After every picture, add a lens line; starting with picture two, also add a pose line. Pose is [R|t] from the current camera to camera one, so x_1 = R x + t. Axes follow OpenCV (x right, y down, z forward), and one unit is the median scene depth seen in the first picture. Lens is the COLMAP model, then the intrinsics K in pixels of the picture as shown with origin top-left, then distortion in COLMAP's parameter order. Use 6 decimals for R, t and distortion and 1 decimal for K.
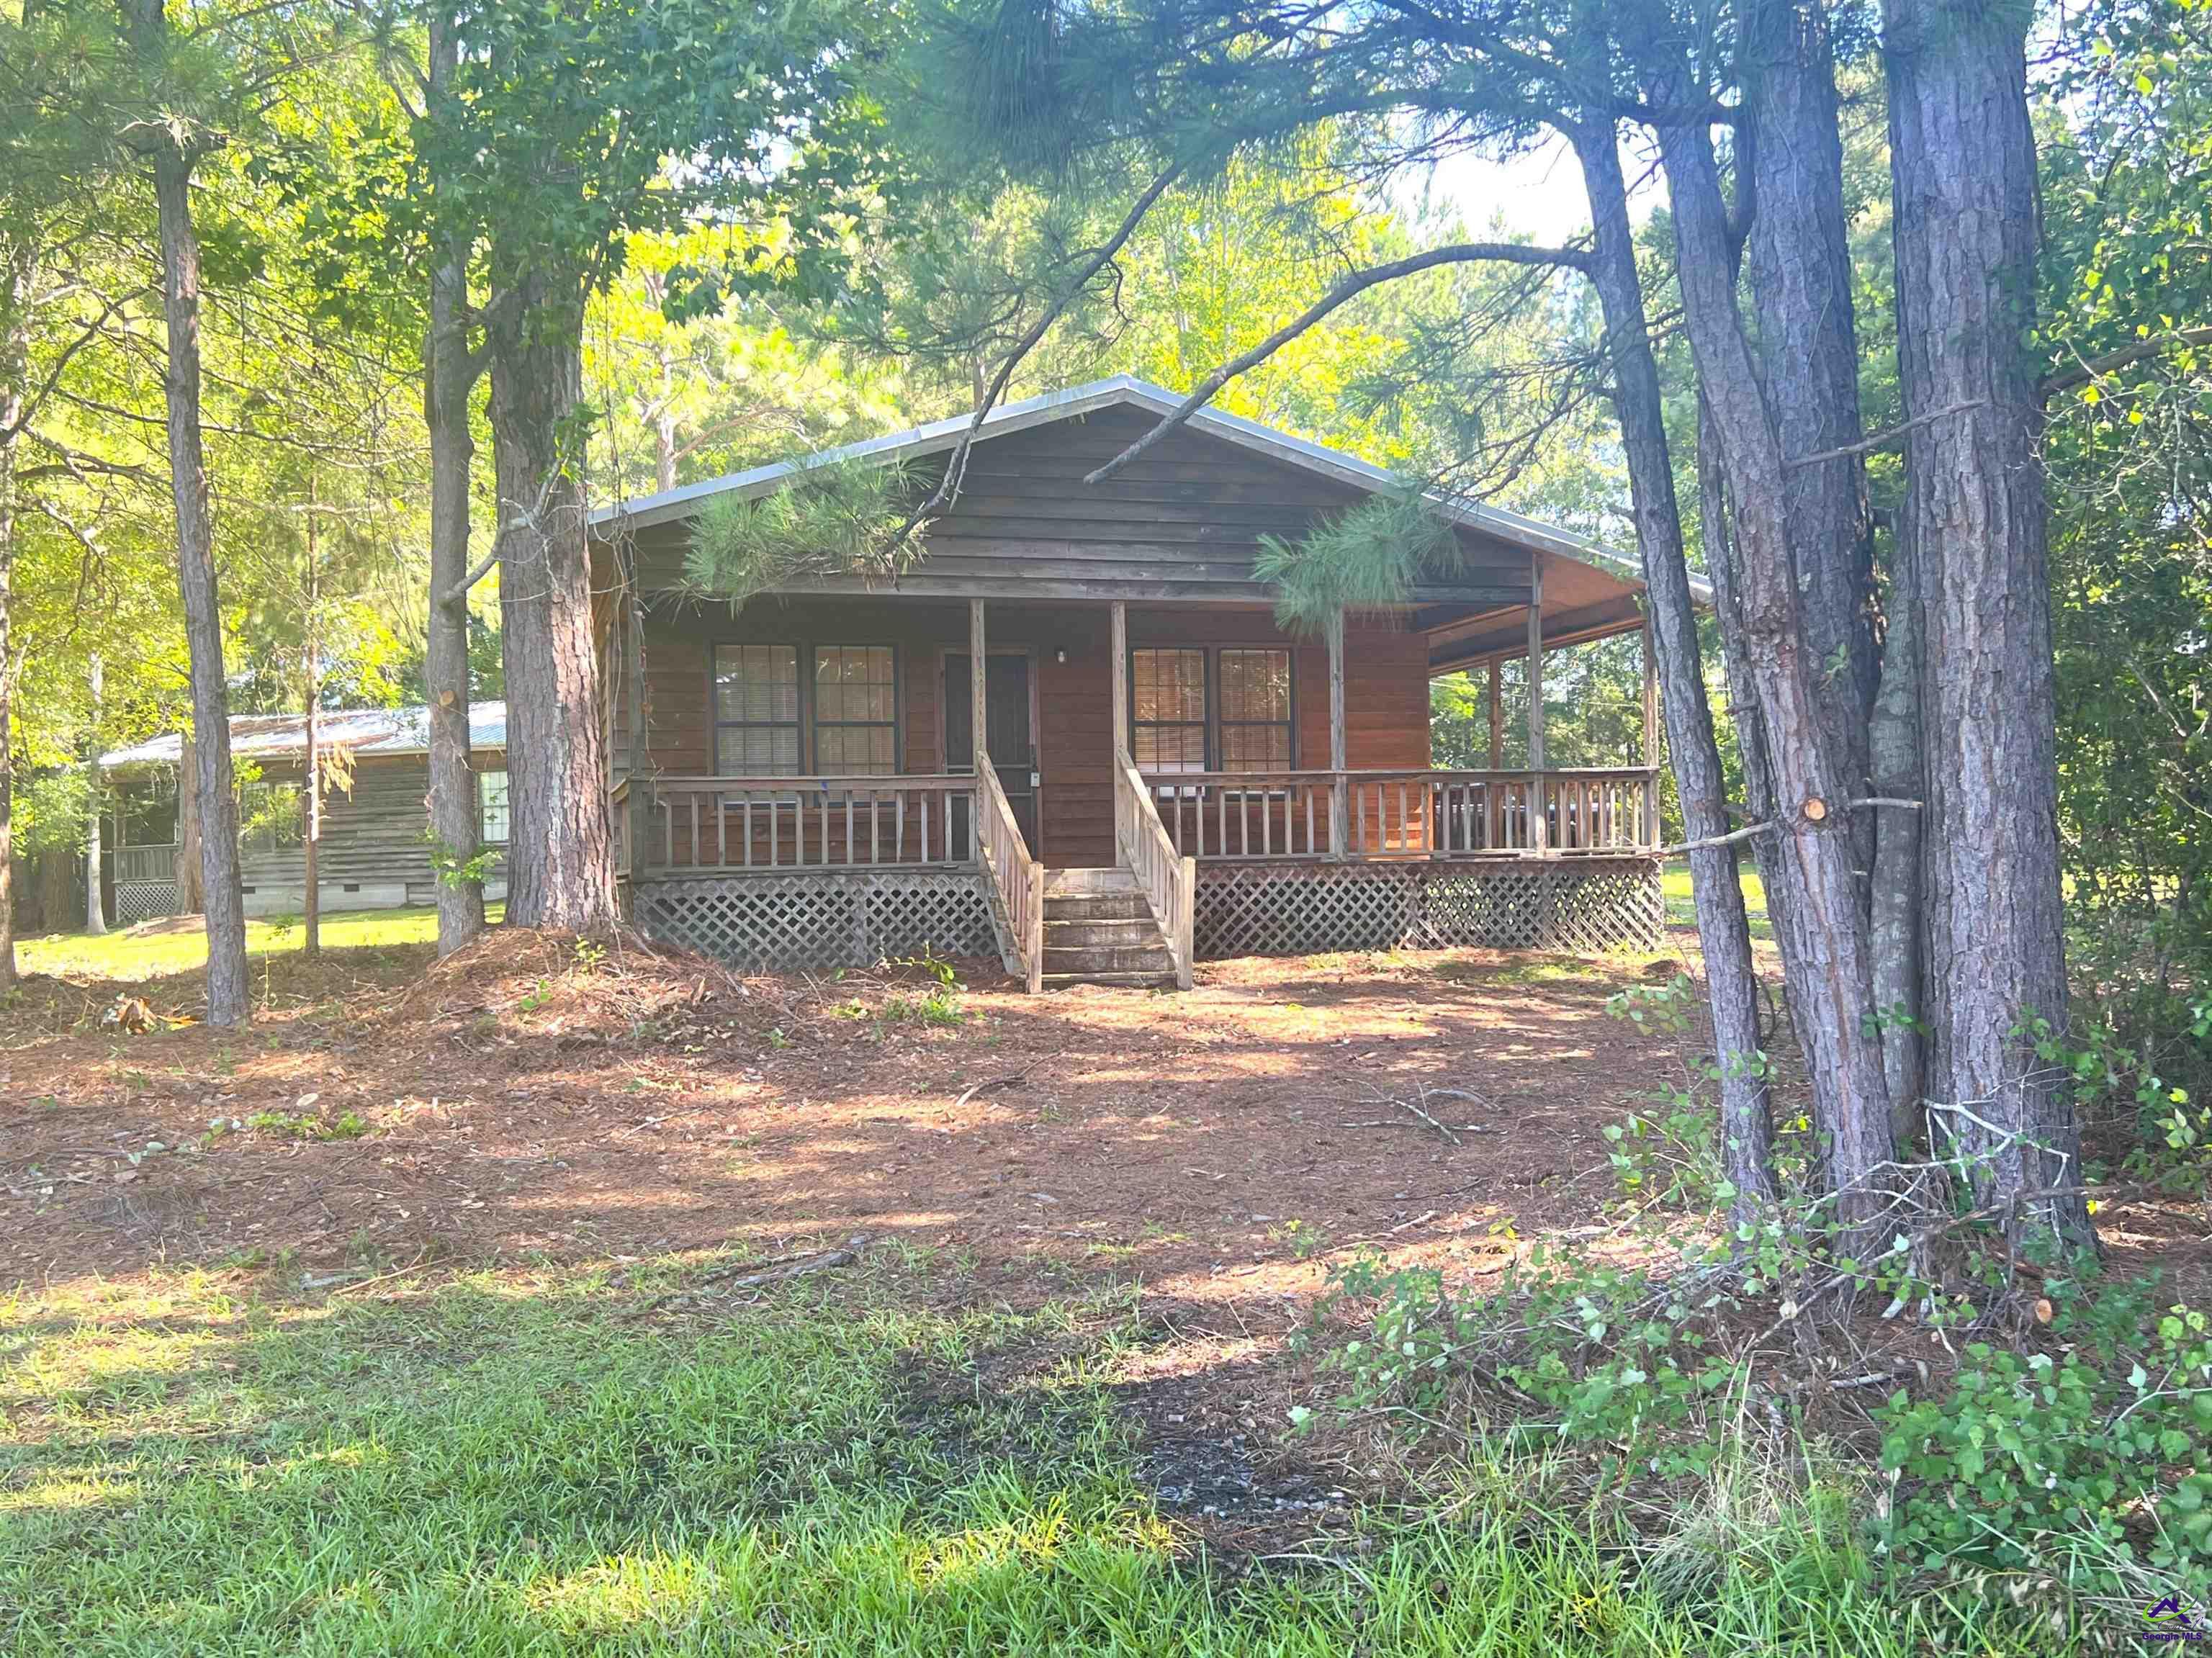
lens RADIAL K [[2005.3, 0, 1109.7], [0, 2005.3, 830.1], [0, 0, 1]] dist [-0.009524, 0.000000]
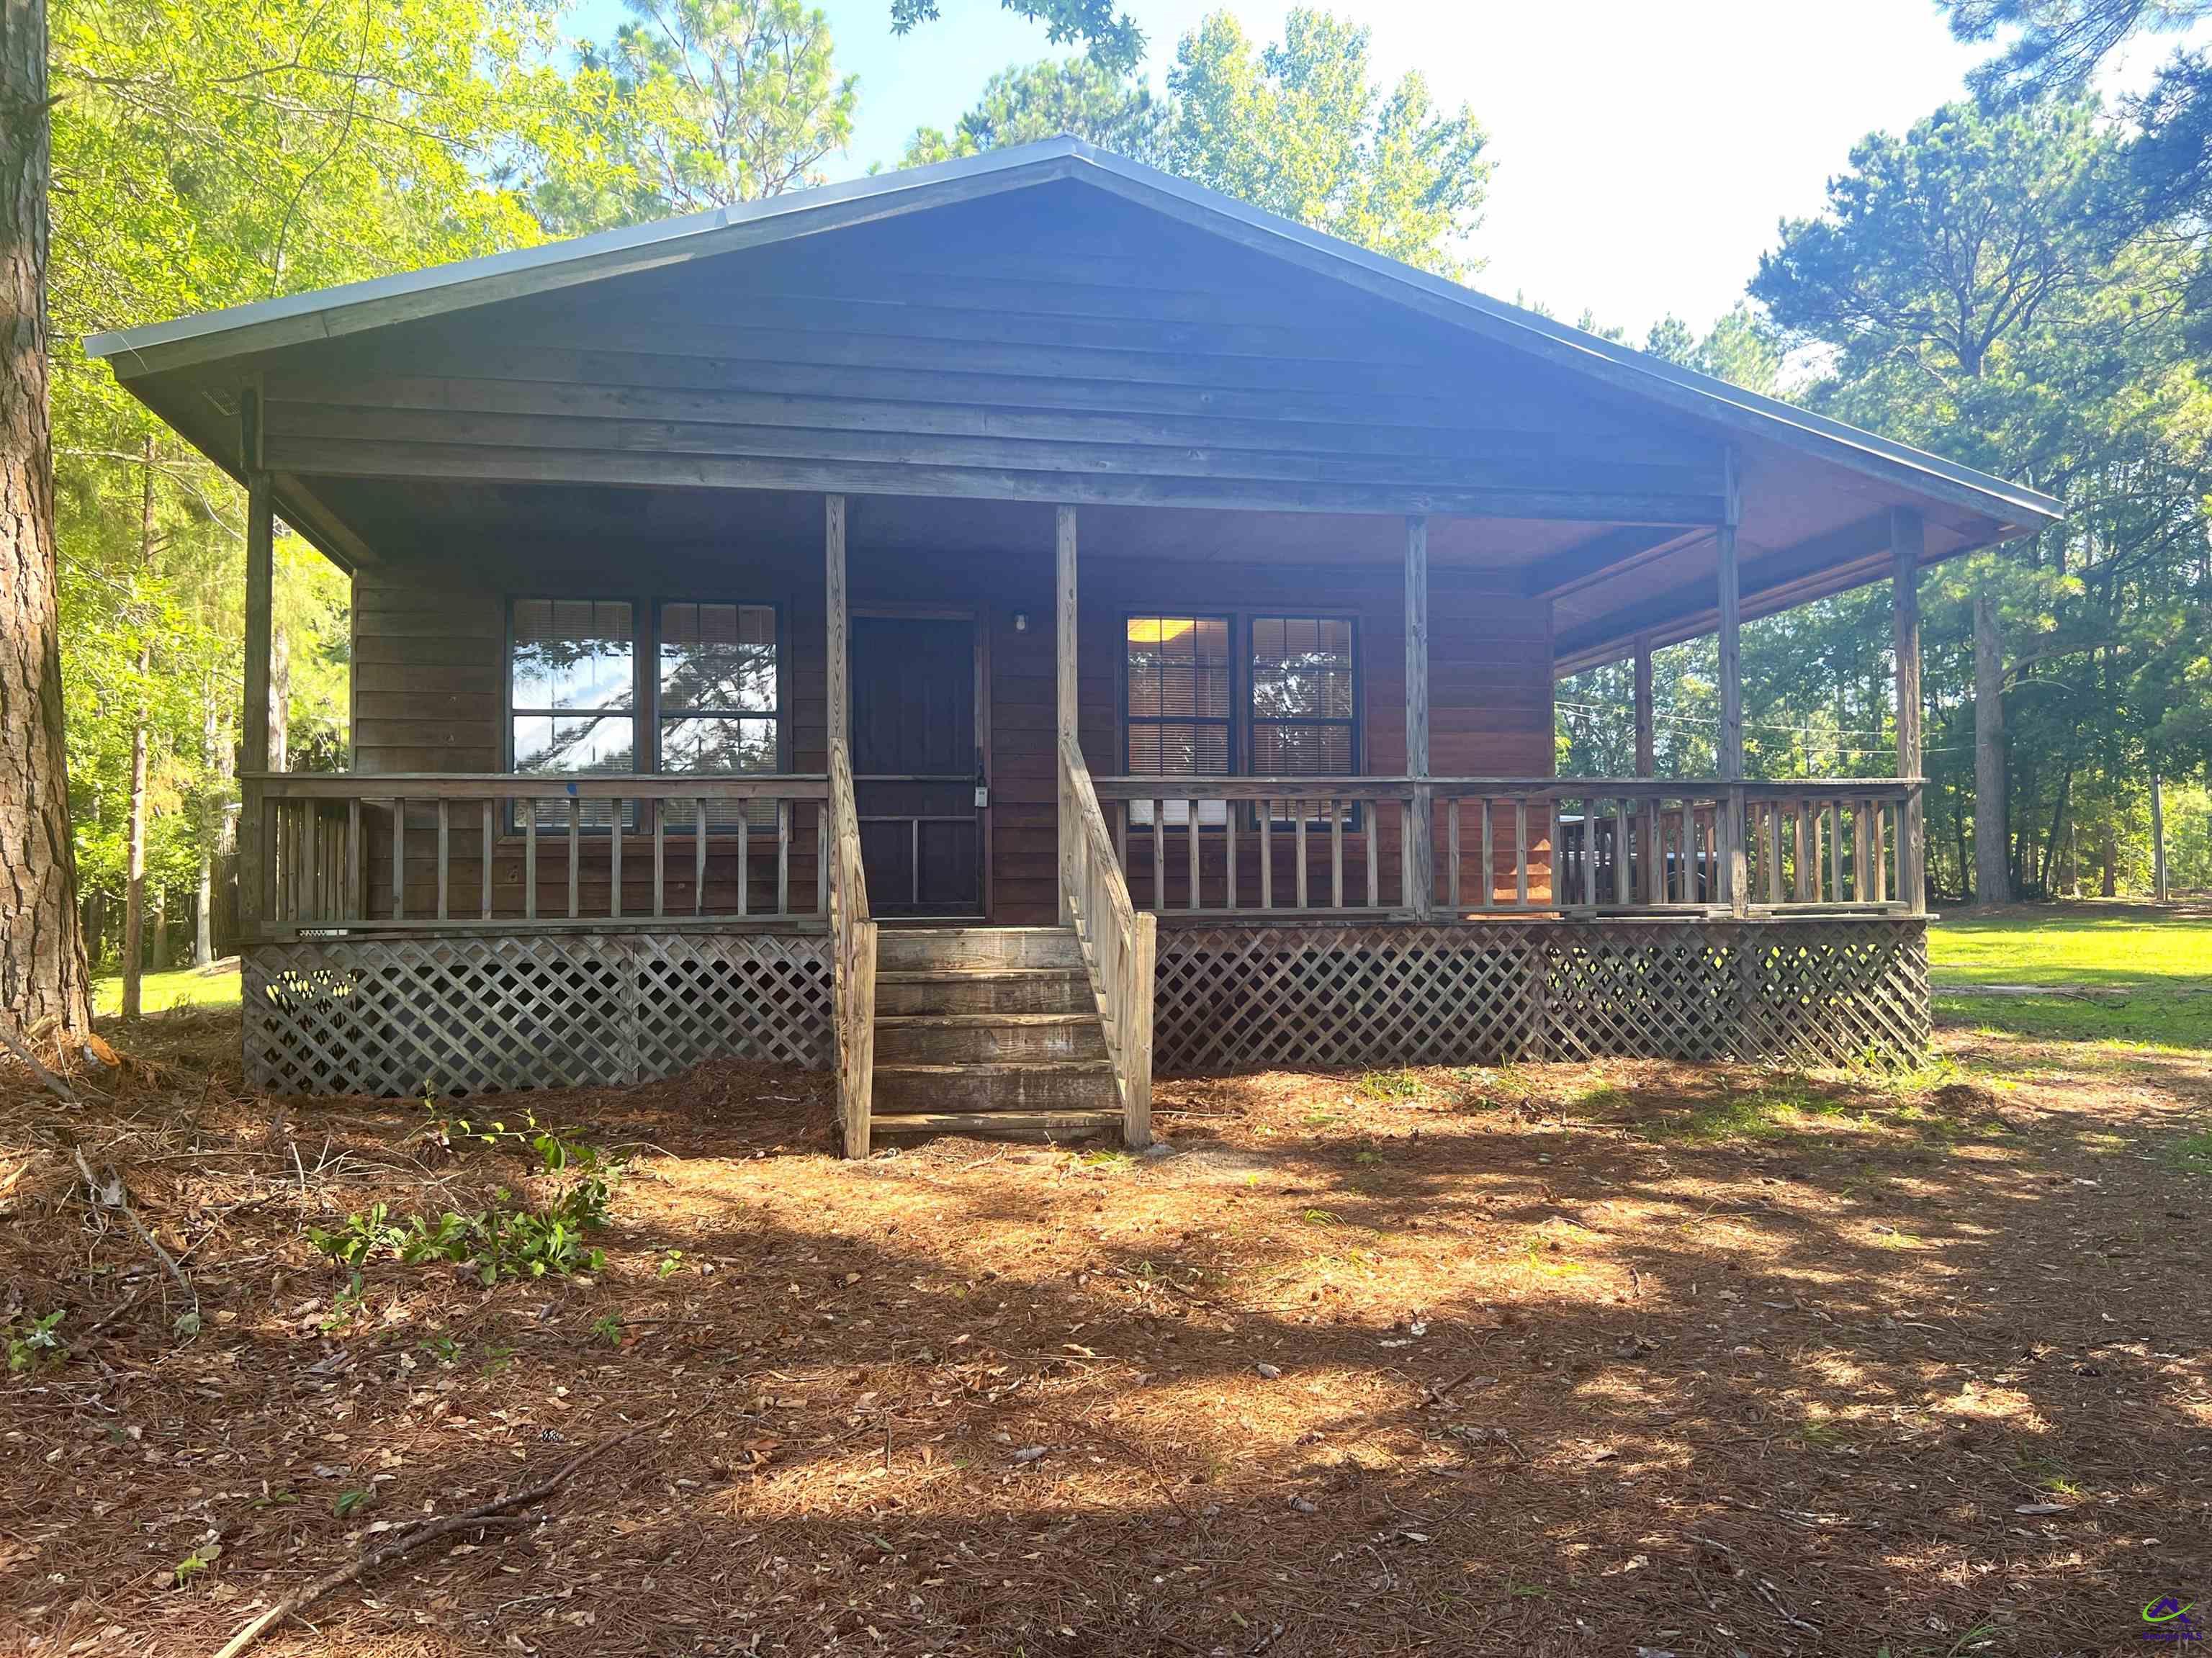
lens RADIAL K [[1693.5, 0, 1094.5], [0, 1693.5, 833.6], [0, 0, 1]] dist [0.067639, -0.065170]
pose [[0.996420, 0.006812, -0.084271, 0.058352], [-0.009129, 0.999590, -0.027142, 0.003765], [0.084052, 0.027814, 0.996073, 0.462840]]
